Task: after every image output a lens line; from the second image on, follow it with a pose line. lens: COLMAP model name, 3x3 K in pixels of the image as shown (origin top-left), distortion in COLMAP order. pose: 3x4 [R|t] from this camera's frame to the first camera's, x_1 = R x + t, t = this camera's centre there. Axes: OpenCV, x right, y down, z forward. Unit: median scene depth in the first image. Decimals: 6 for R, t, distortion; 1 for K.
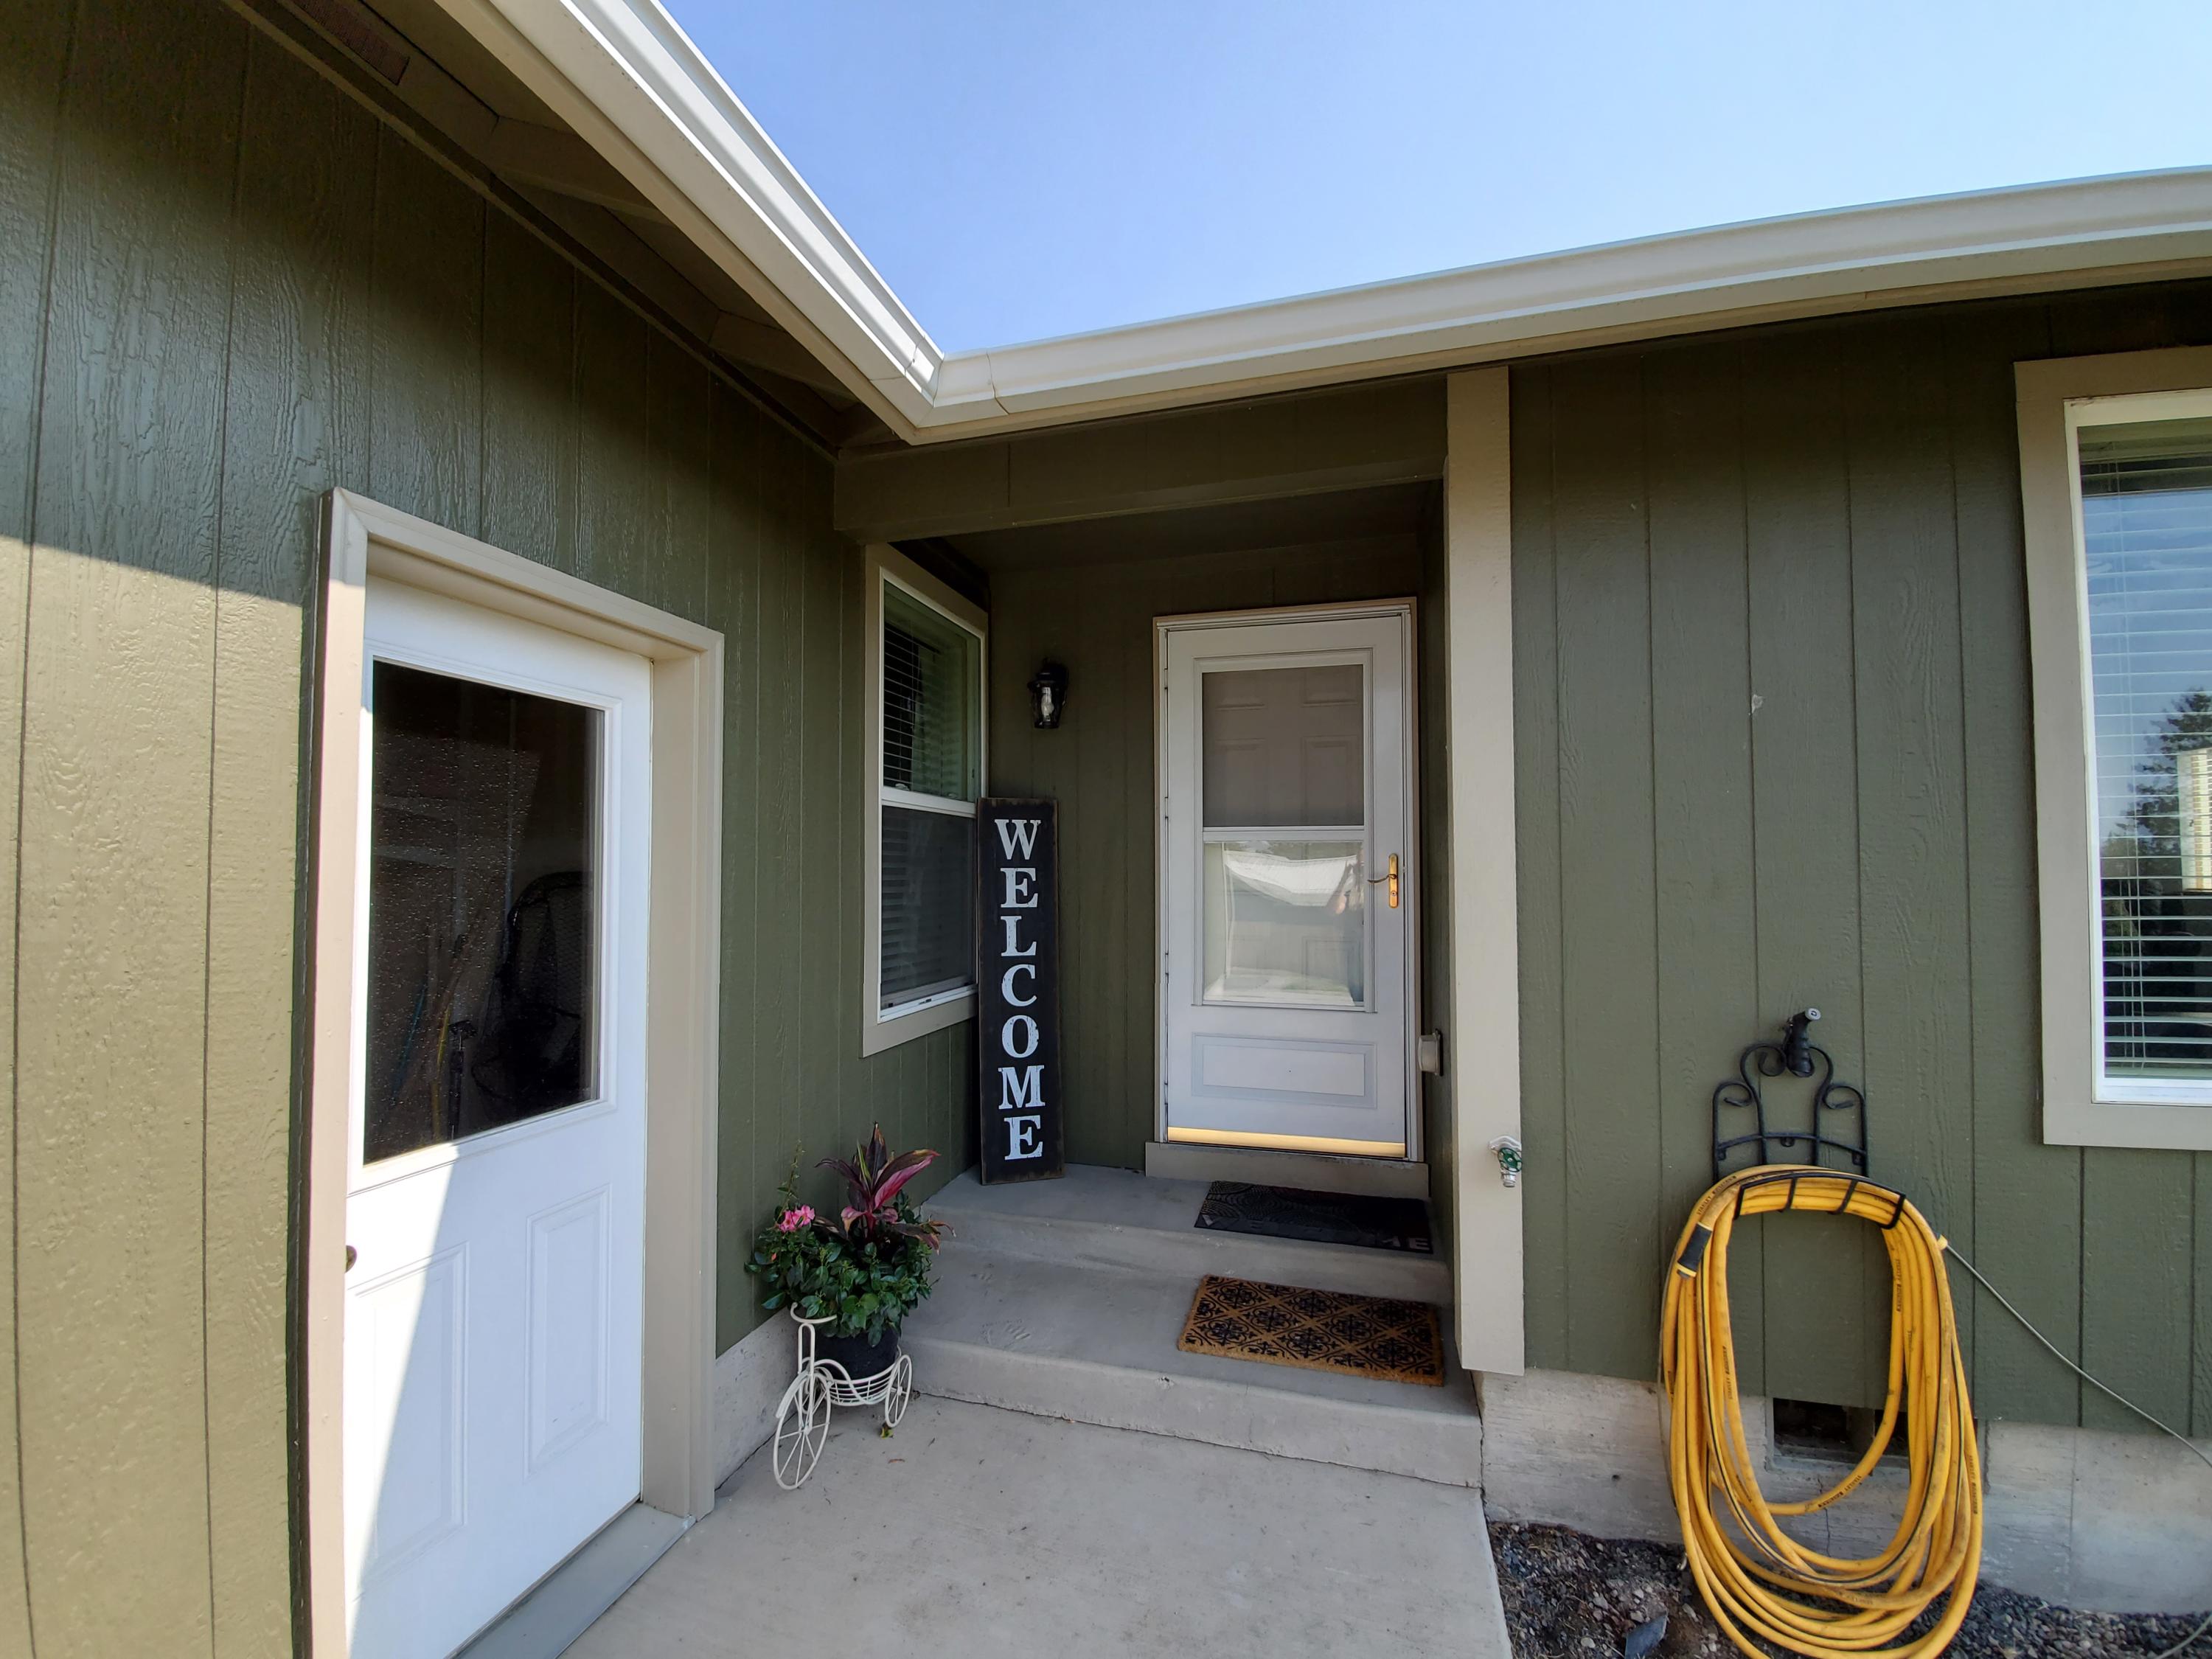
lens RADIAL K [[873.4, 0, 1103.9], [0, 873.4, 847.8], [0, 0, 1]] dist [0.009020, -0.013600]
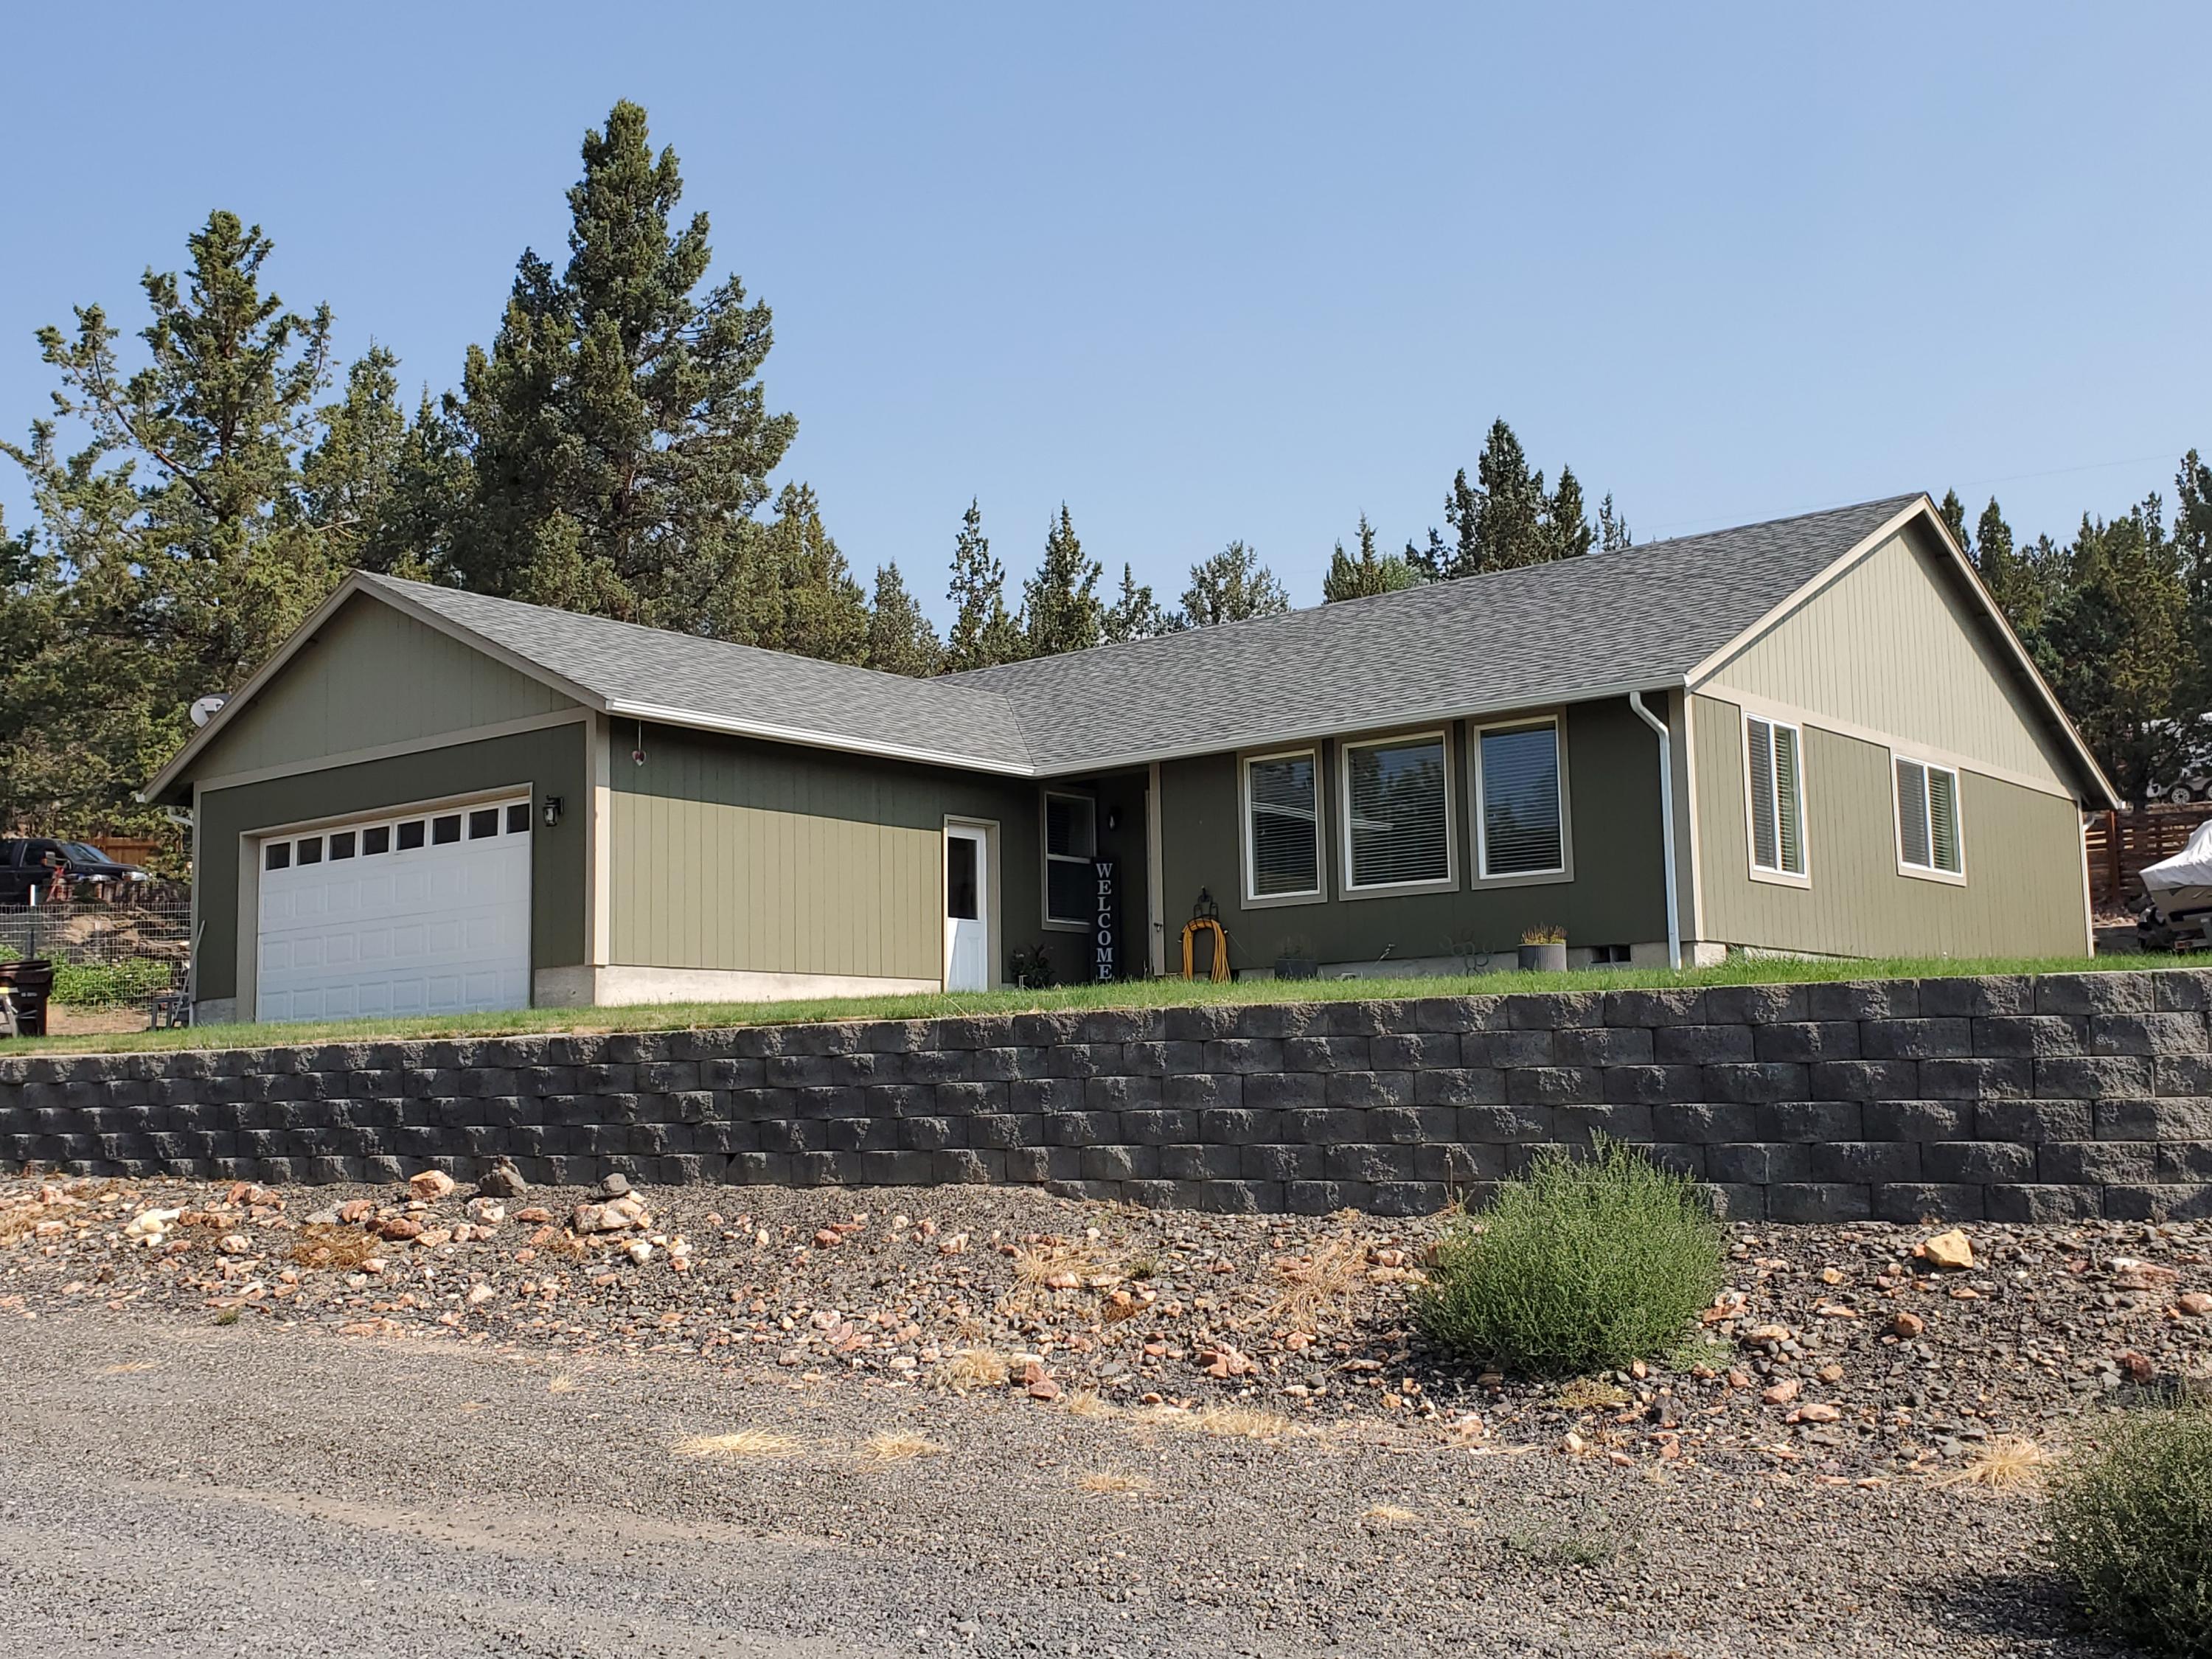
lens RADIAL K [[2193.1, 0, 1106.0], [0, 2193.1, 829.5], [0, 0, 1]] dist [0.136707, -0.353599]
pose [[0.906930, -0.066857, -0.415942, 3.580275], [0.026835, 0.994490, -0.101339, 0.722733], [0.420425, 0.080746, 0.903727, -6.770079]]
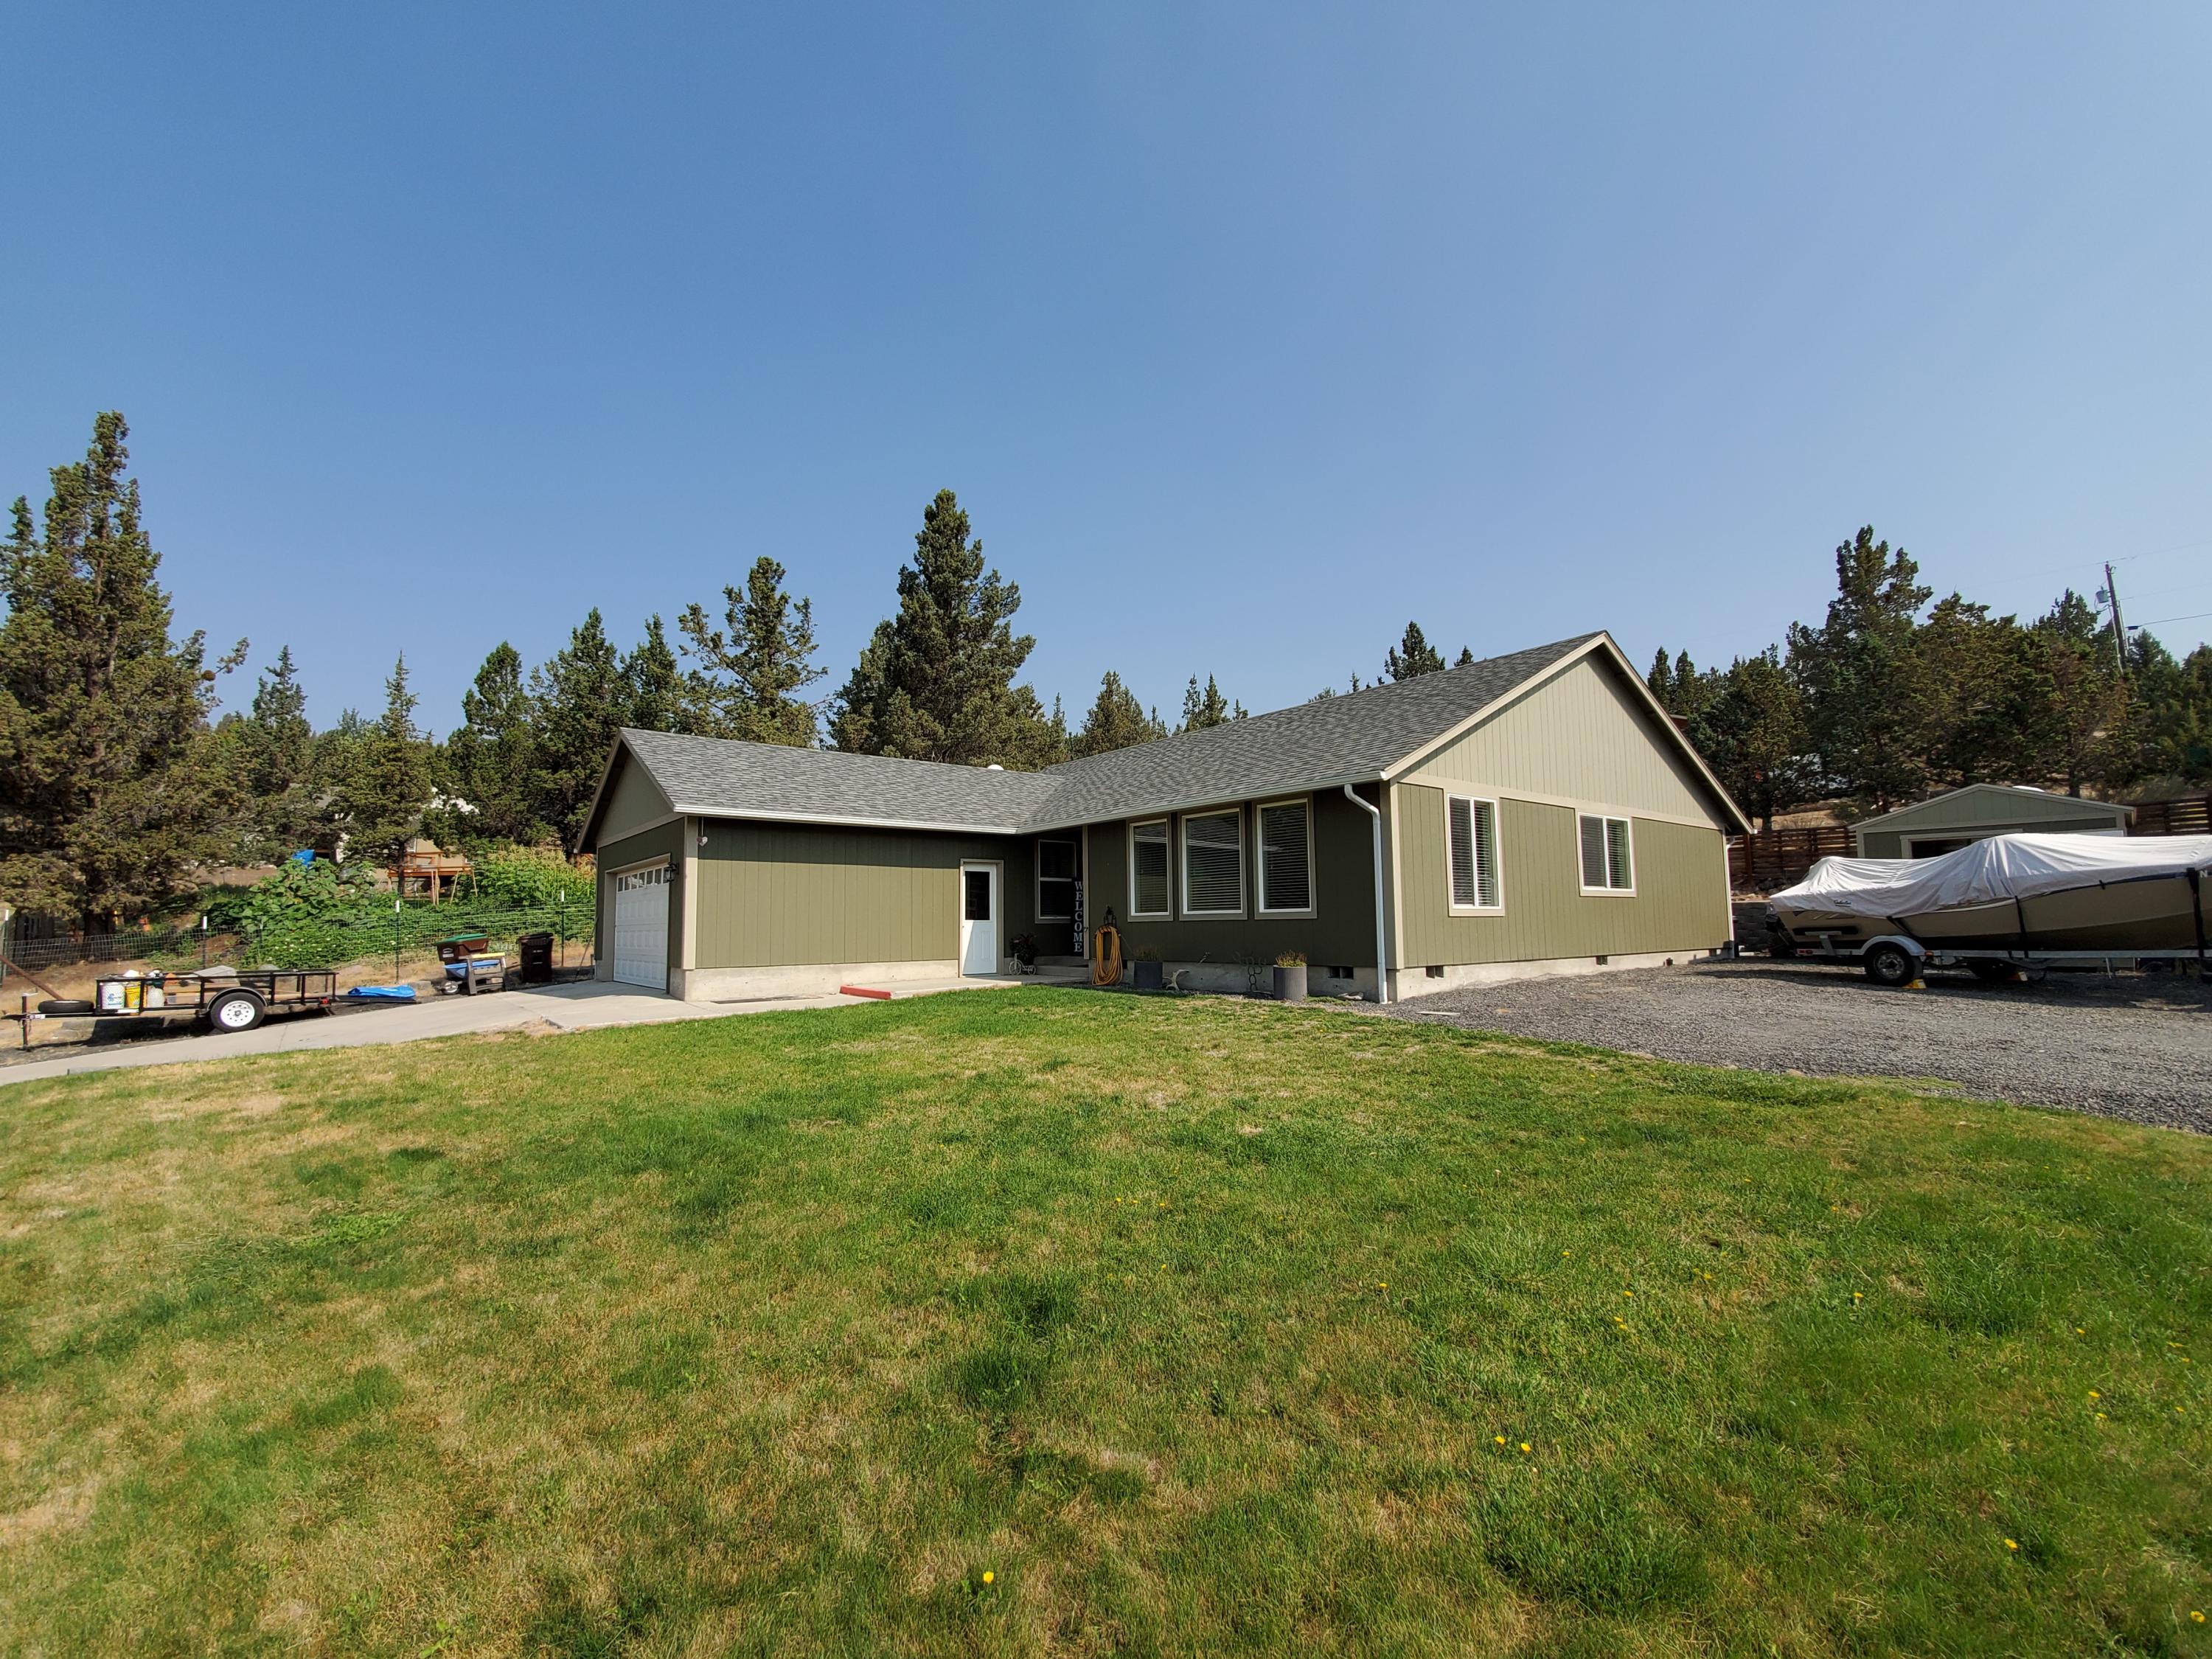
lens RADIAL K [[873.4, 0, 1103.9], [0, 873.4, 847.8], [0, 0, 1]] dist [0.009020, -0.013600]
pose [[0.798892, -0.057726, -0.598698, 3.592995], [0.024065, 0.997655, -0.064081, 0.117331], [0.600993, 0.036786, 0.798408, -3.402164]]
